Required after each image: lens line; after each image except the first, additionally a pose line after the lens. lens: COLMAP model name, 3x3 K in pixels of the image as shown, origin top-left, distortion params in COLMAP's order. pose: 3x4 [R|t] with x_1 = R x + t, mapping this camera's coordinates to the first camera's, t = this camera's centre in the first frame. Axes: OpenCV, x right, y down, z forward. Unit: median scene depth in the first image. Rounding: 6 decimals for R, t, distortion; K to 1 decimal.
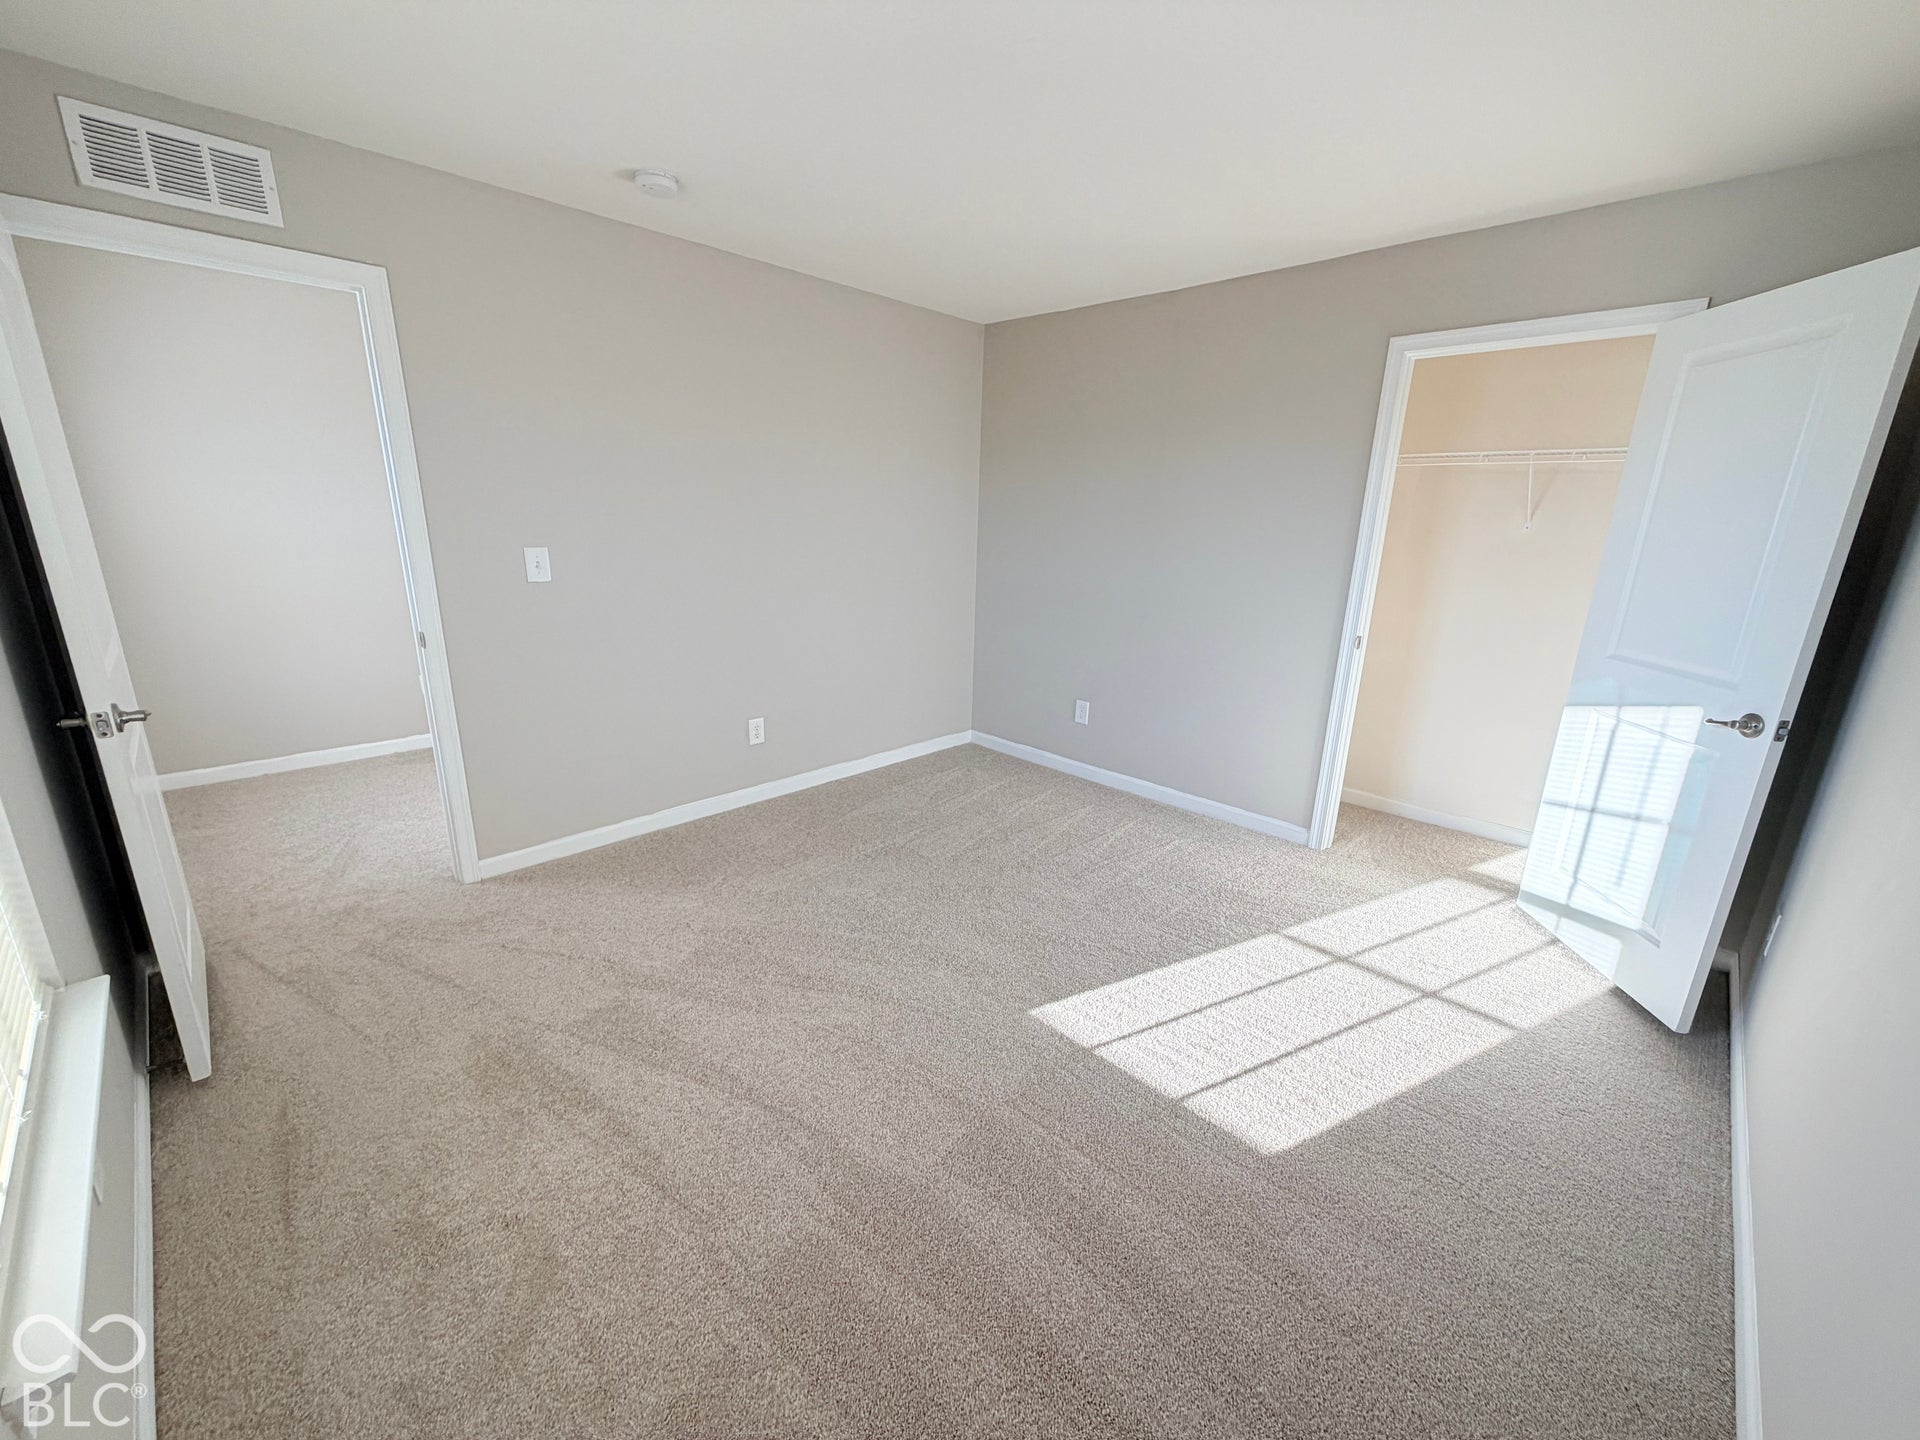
lens RADIAL K [[763.1, 0, 952.0], [0, 763.1, 722.2], [0, 0, 1]] dist [0.000450, -0.000275]
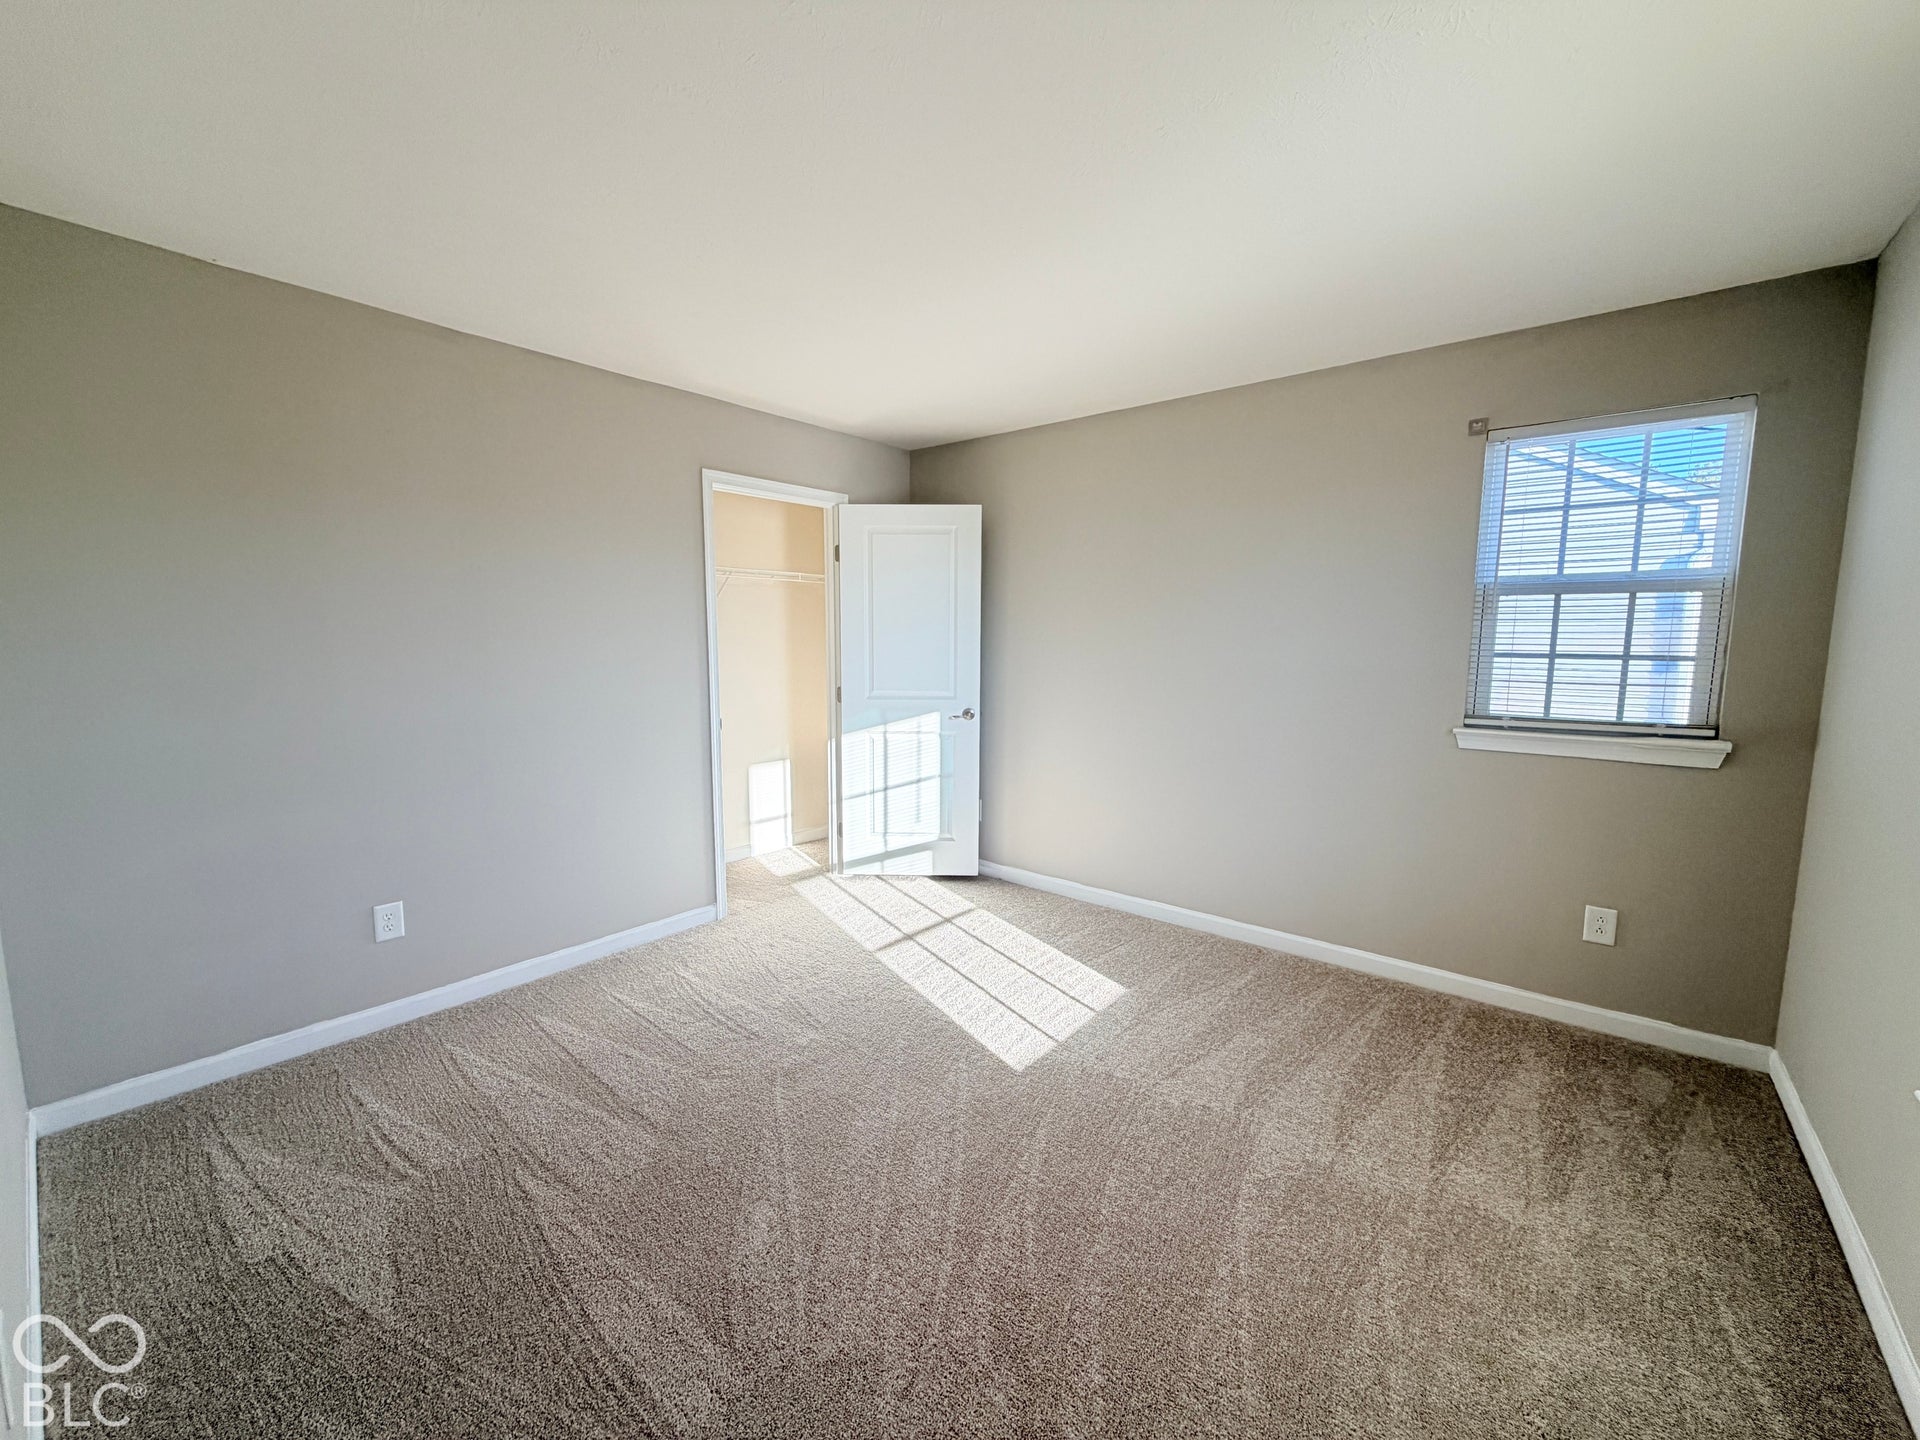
lens RADIAL K [[763.1, 0, 952.0], [0, 763.1, 722.2], [0, 0, 1]] dist [0.000450, -0.000275]
pose [[-0.085272, -0.142525, 0.986111, -0.790847], [0.261069, 0.951941, 0.160162, -0.253310], [-0.961546, 0.271101, -0.043965, 0.918095]]
